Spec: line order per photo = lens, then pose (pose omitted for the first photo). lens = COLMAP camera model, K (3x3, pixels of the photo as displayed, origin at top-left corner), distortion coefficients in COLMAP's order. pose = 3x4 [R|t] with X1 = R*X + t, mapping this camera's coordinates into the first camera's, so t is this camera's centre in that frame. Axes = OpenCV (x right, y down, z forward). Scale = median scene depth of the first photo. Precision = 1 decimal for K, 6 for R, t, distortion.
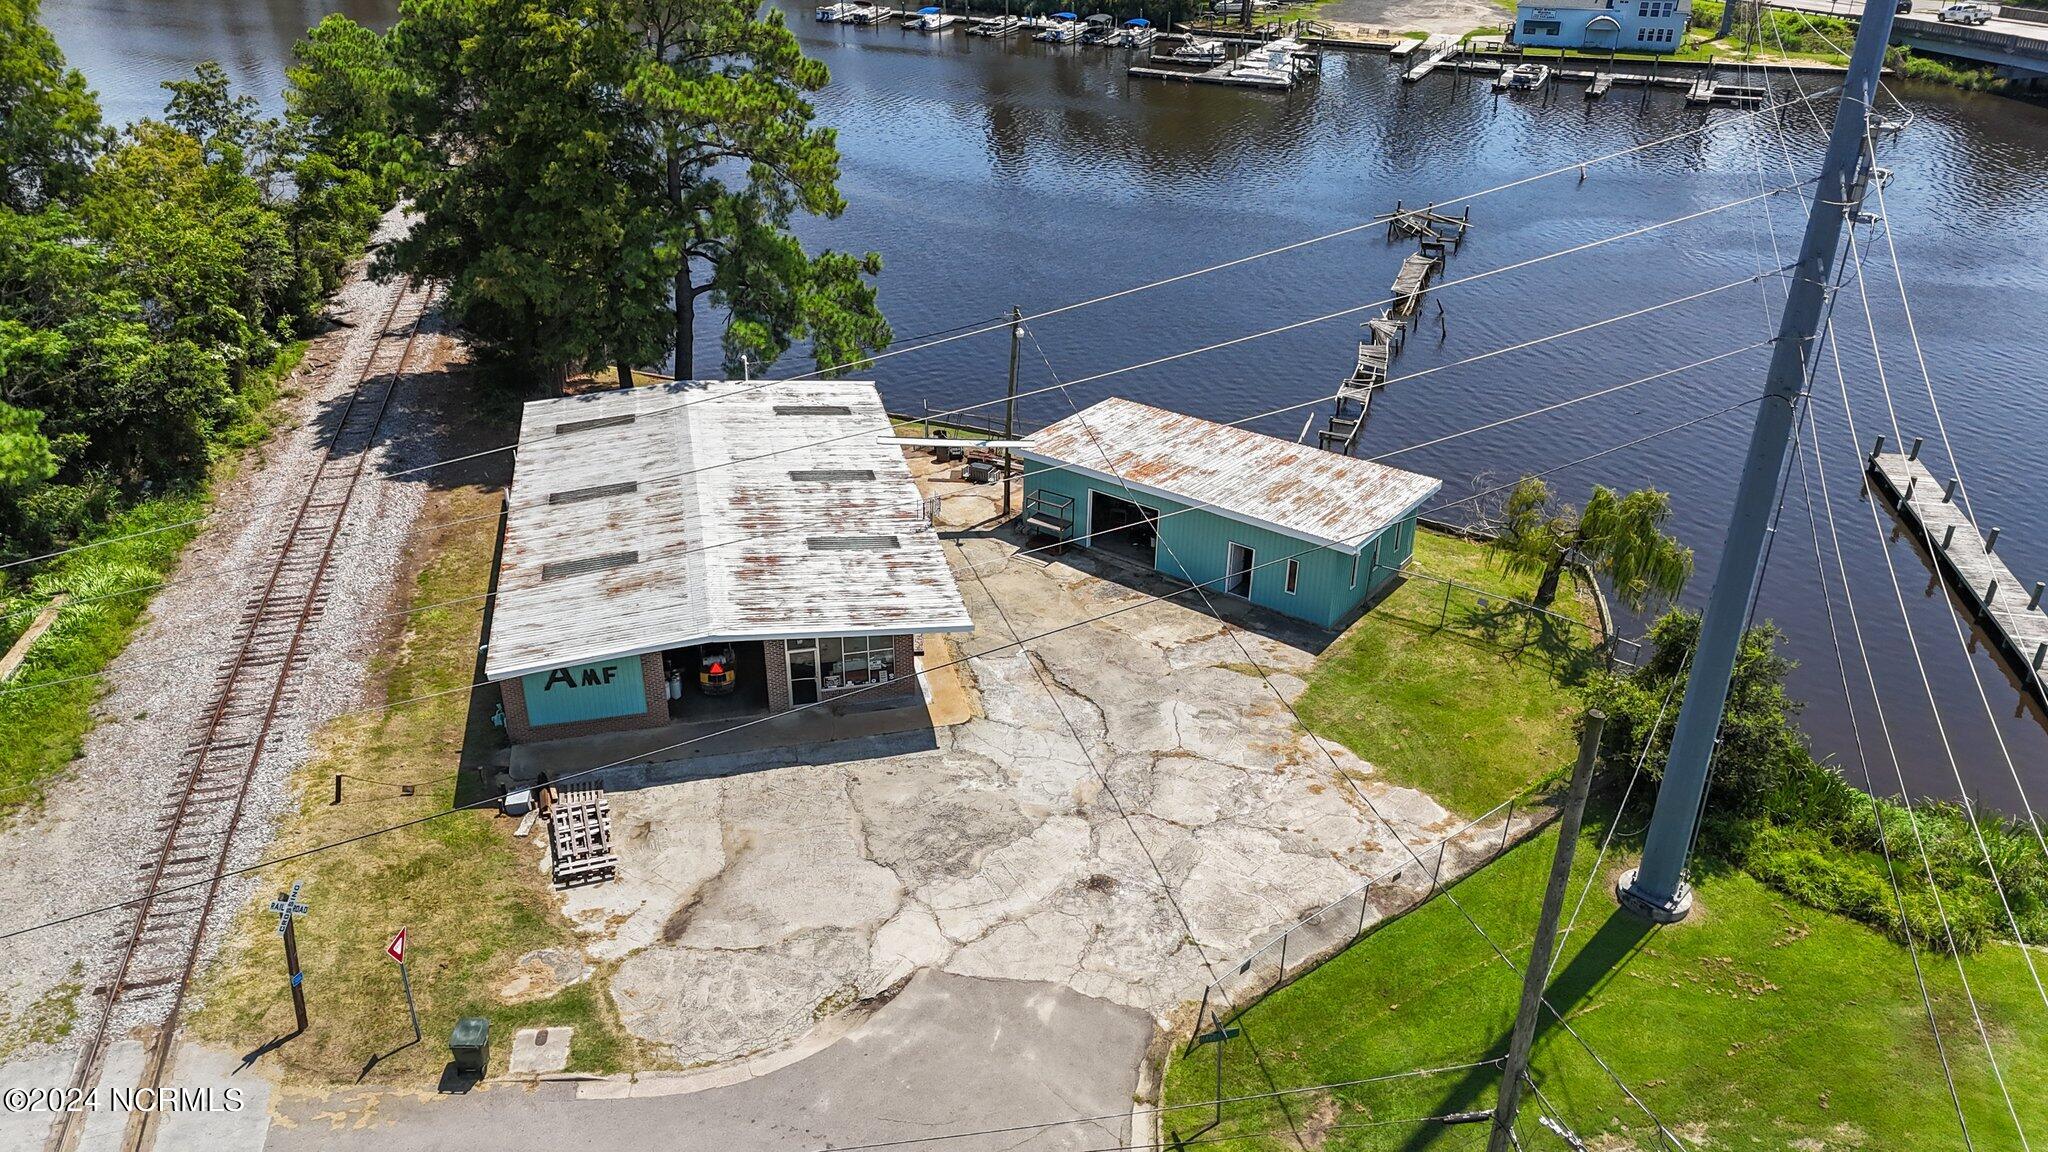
lens RADIAL K [[1500.0, 0, 1018.0], [0, 1500.0, 576.6], [0, 0, 1]] dist [0.052010, -0.041549]
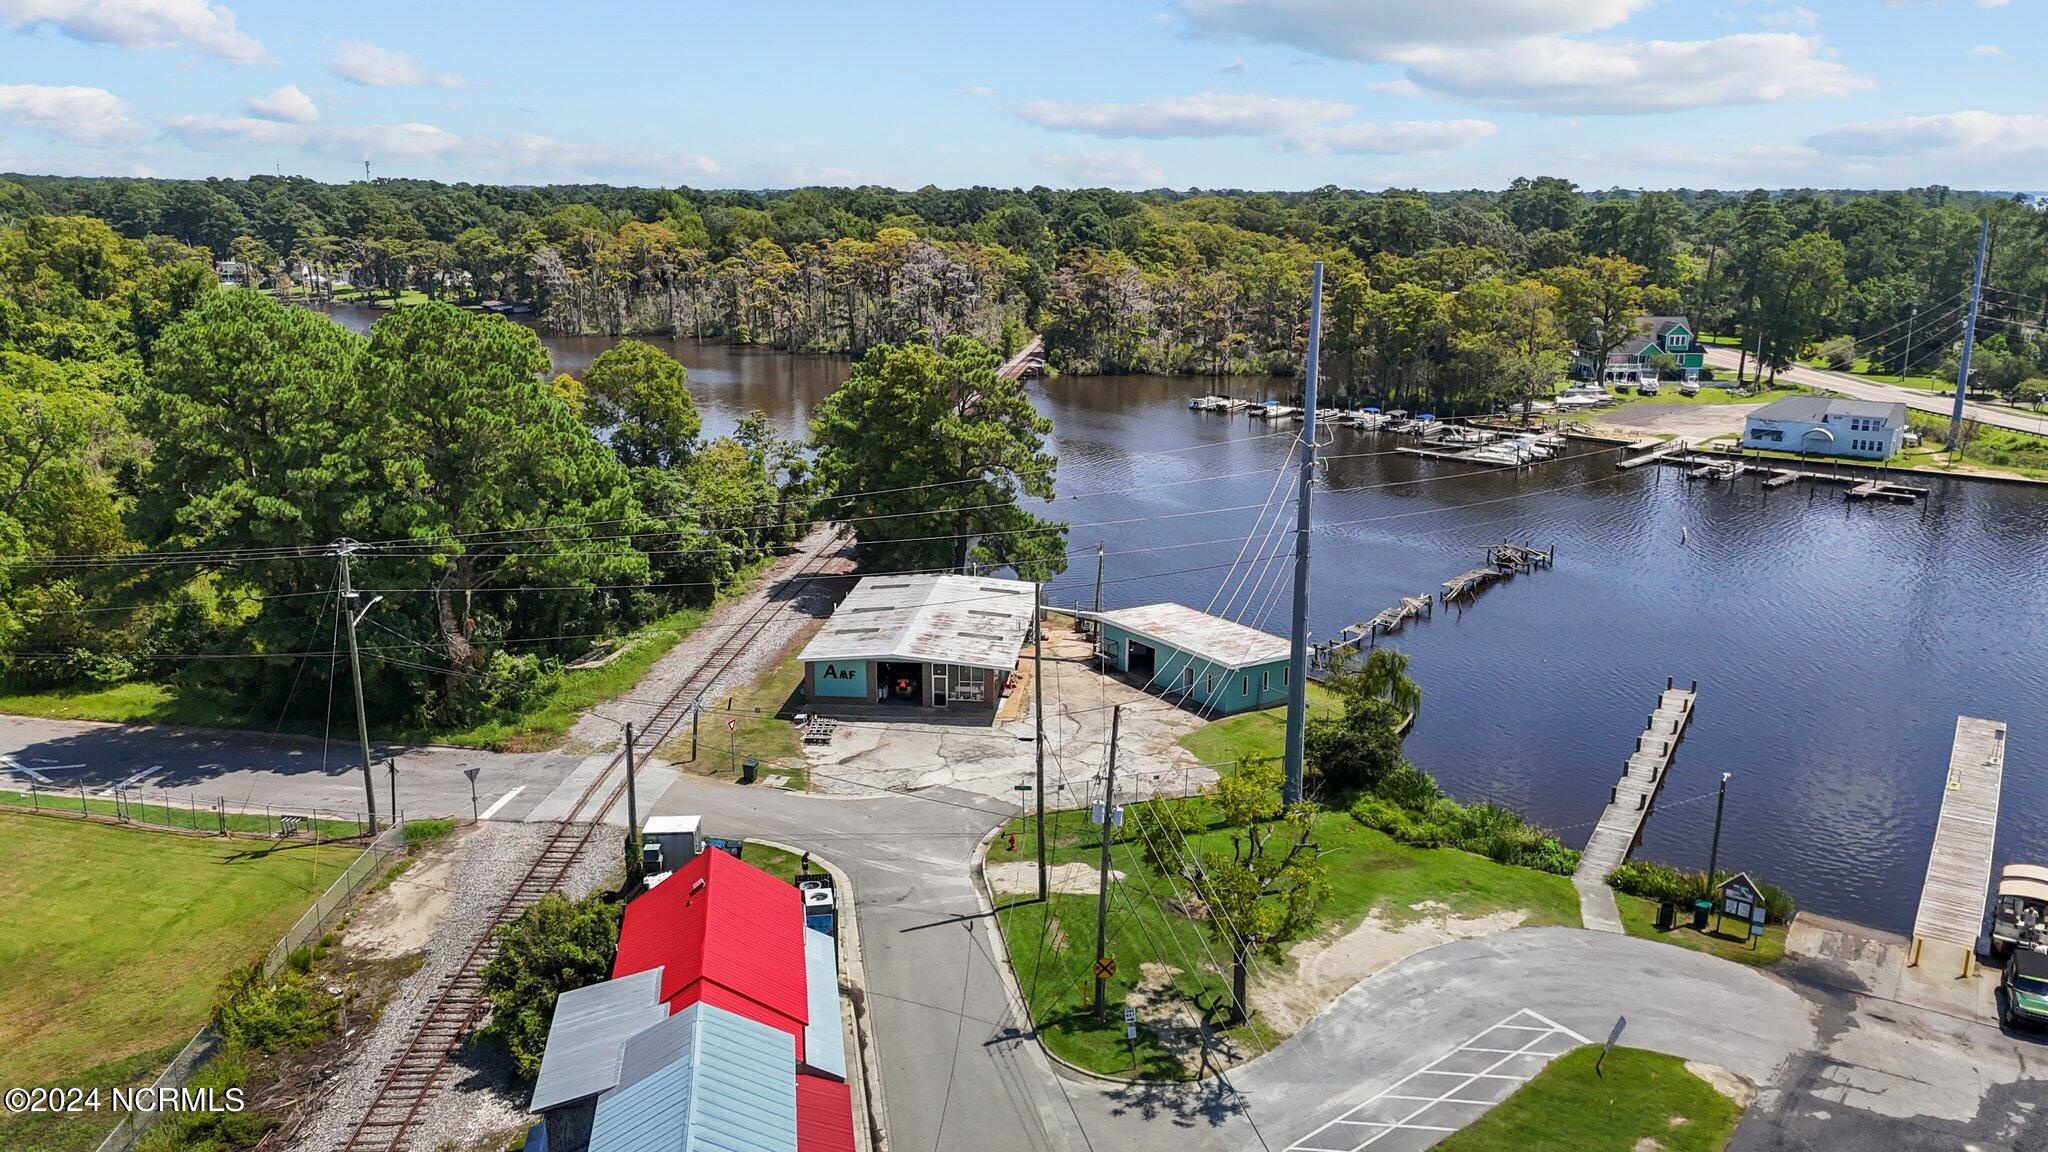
lens RADIAL K [[1500.0, 0, 1021.1], [0, 1500.0, 573.7], [0, 0, 1]] dist [0.052010, -0.041549]
pose [[0.945993, 0.073173, -0.315821, 0.606939], [-0.148277, 0.963983, -0.220795, 0.353506], [0.288290, 0.255700, 0.922771, -0.920823]]
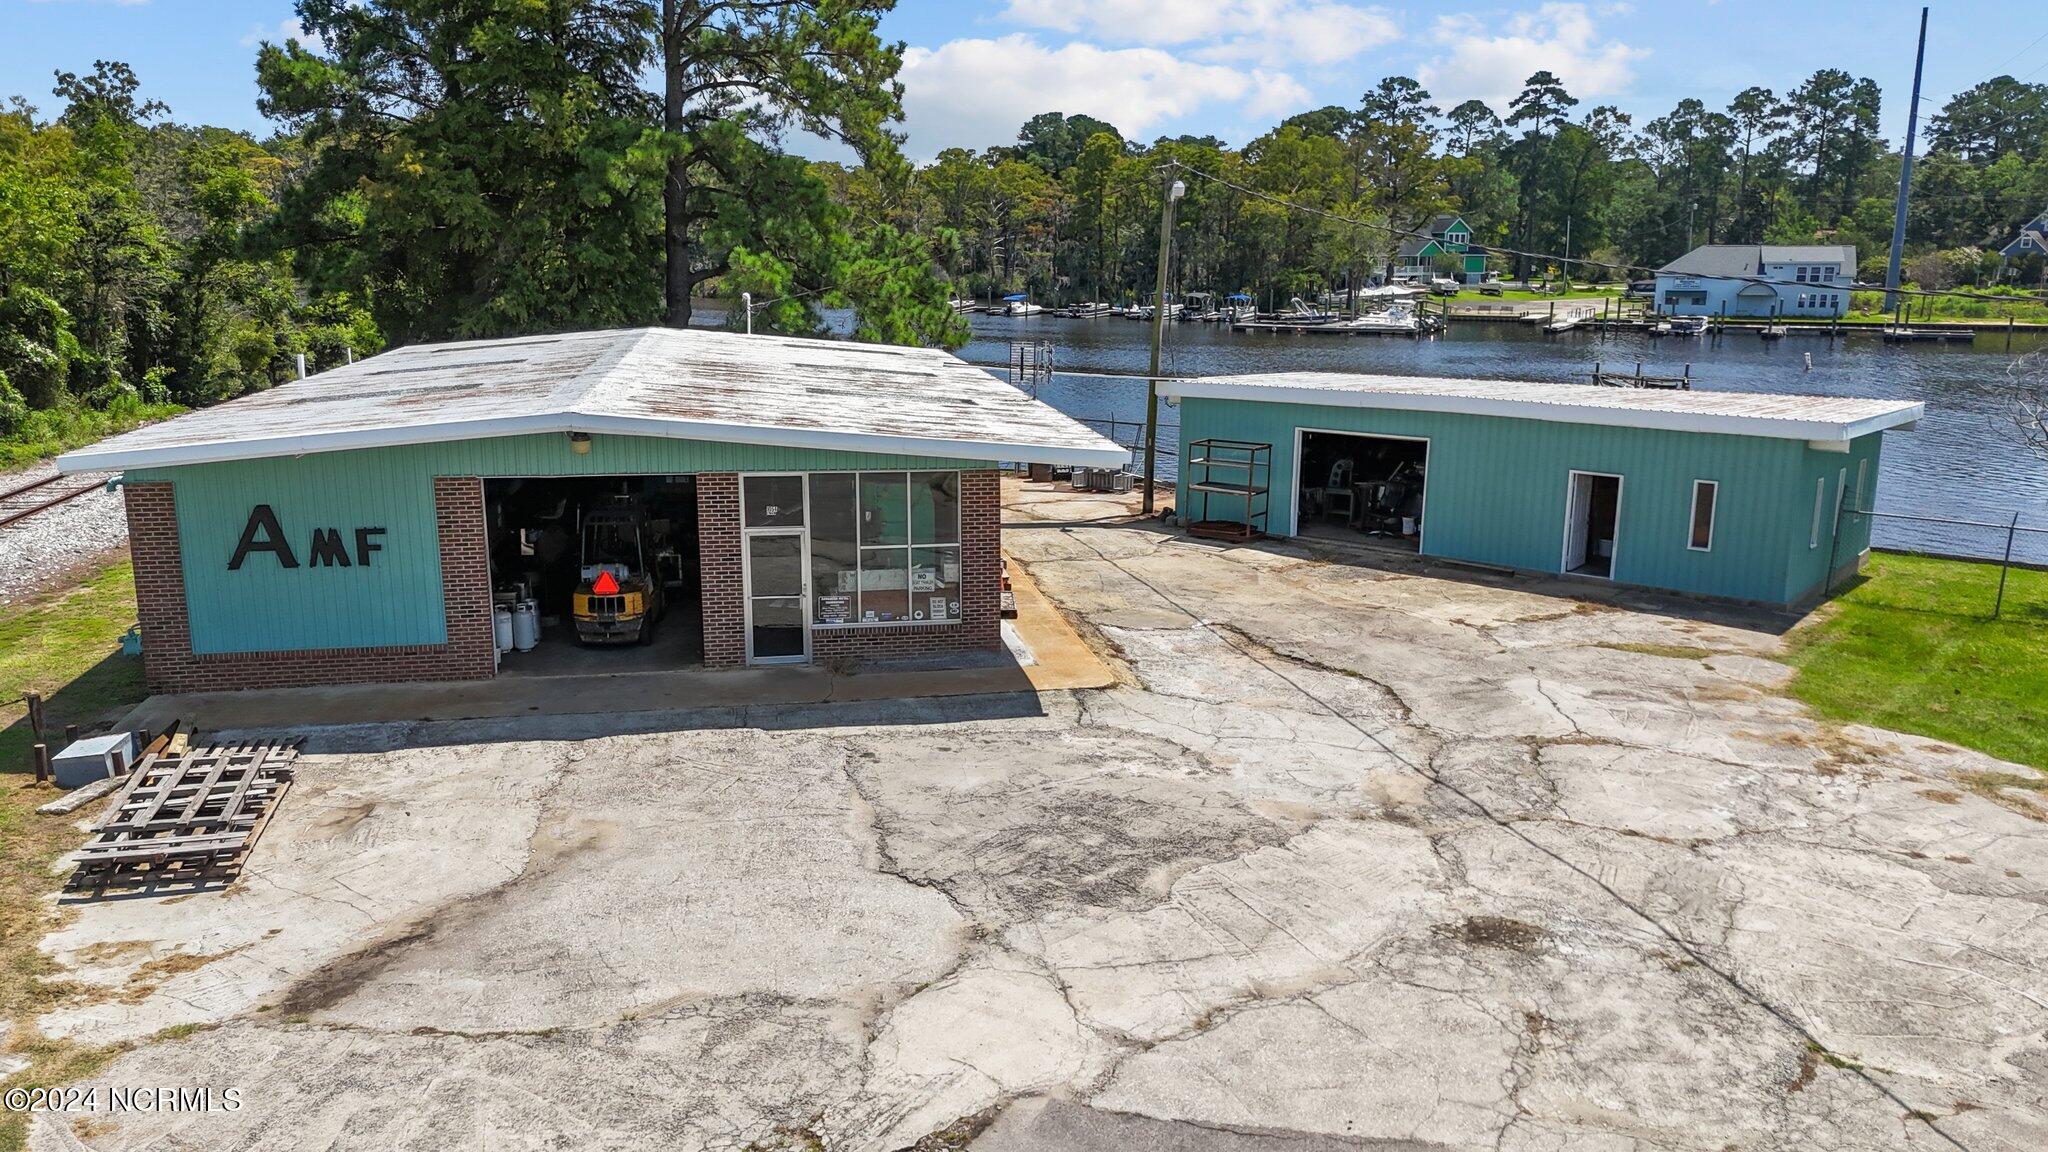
lens RADIAL K [[1500.0, 0, 1011.7], [0, 1500.0, 575.3], [0, 0, 1]] dist [0.052010, -0.041549]
pose [[0.998660, 0.006874, -0.051293, -0.041072], [-0.020641, 0.961797, -0.272985, 0.195694], [0.047457, 0.273678, 0.960650, 0.533548]]
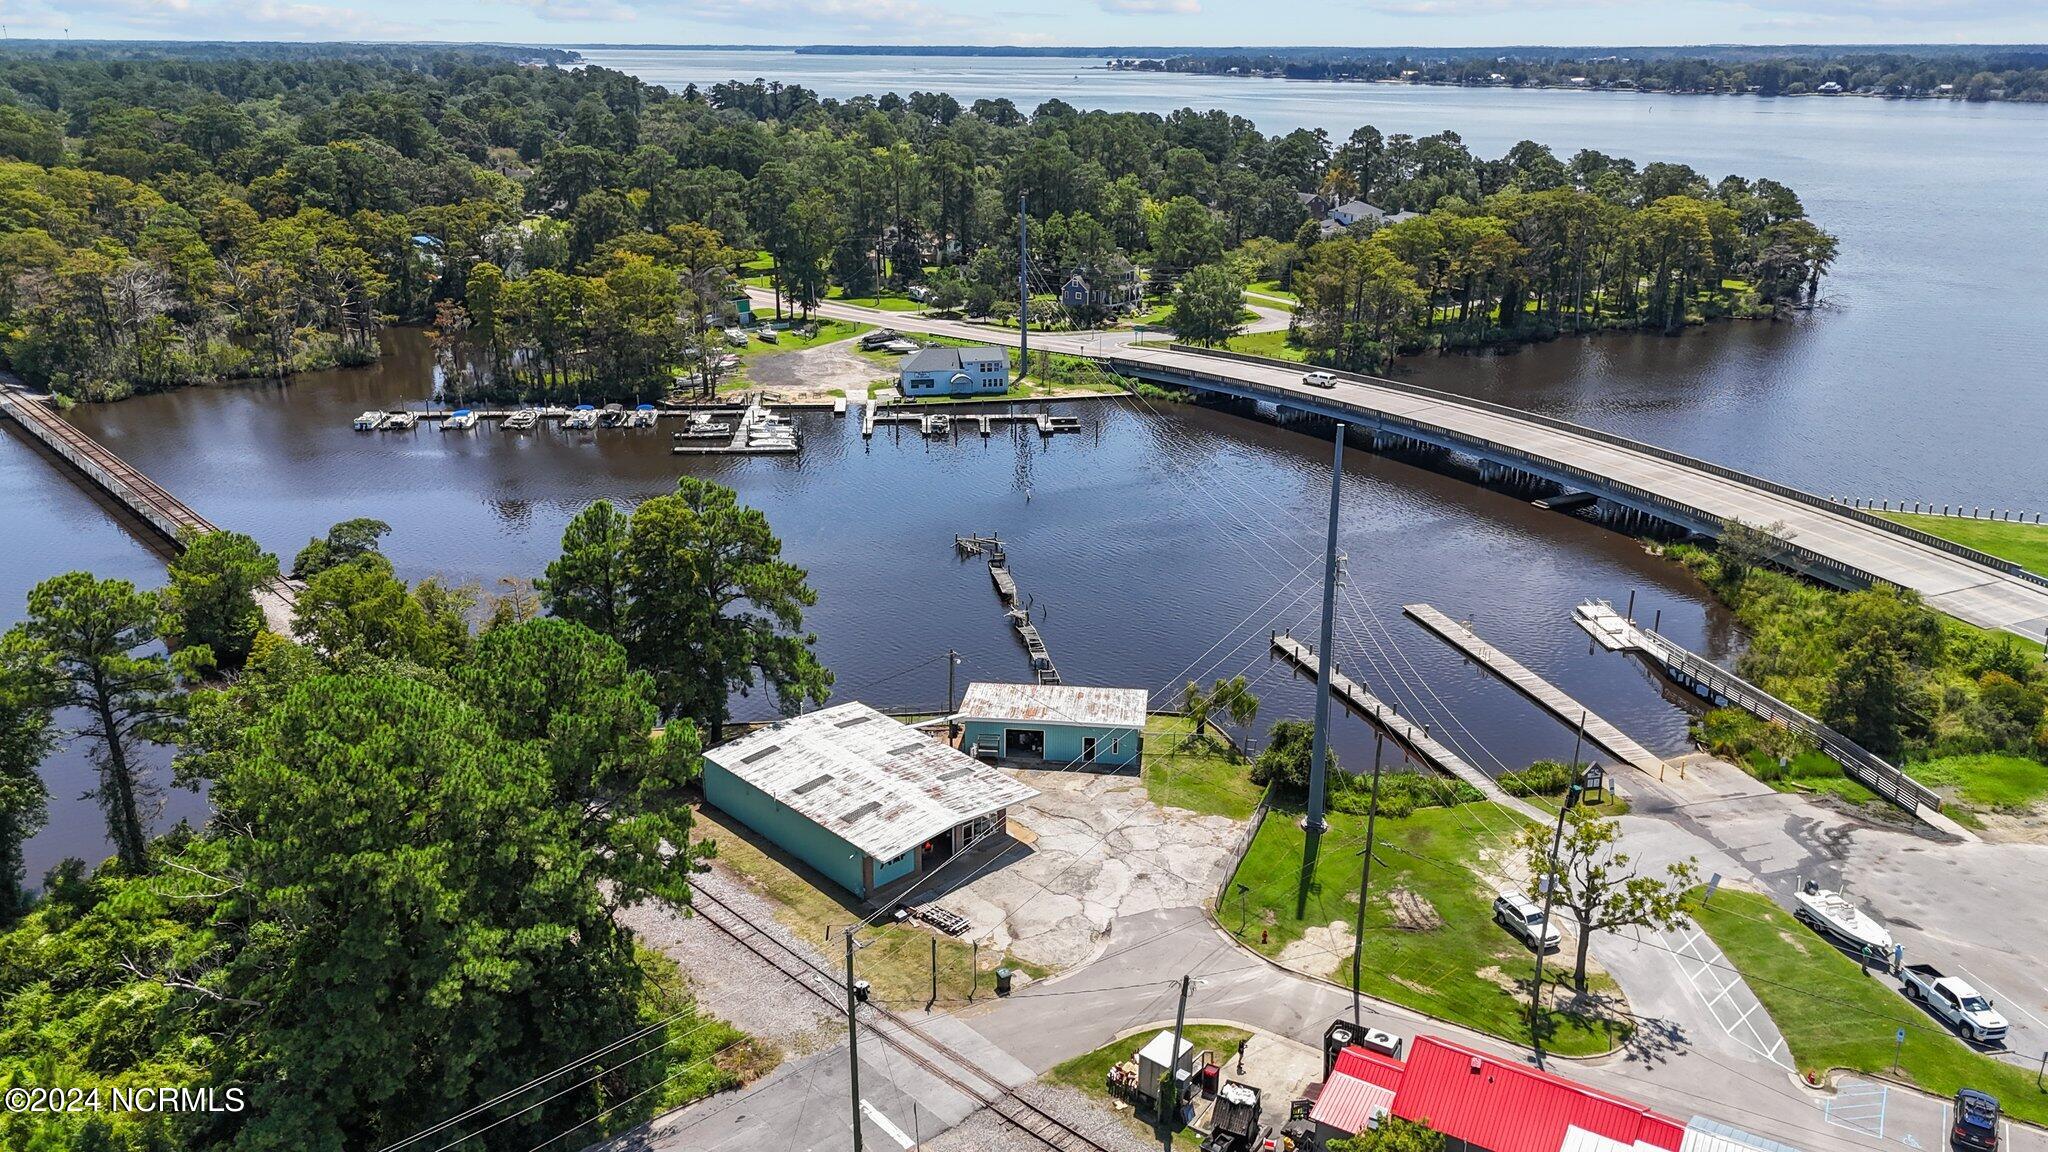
lens RADIAL K [[1500.0, 0, 1027.8], [0, 1500.0, 575.9], [0, 0, 1]] dist [0.052010, -0.041549]
pose [[0.861387, -0.168321, 0.479249, -1.057089], [0.239331, 0.966697, -0.090646, -0.082279], [-0.448031, 0.192781, 0.872985, -1.021558]]
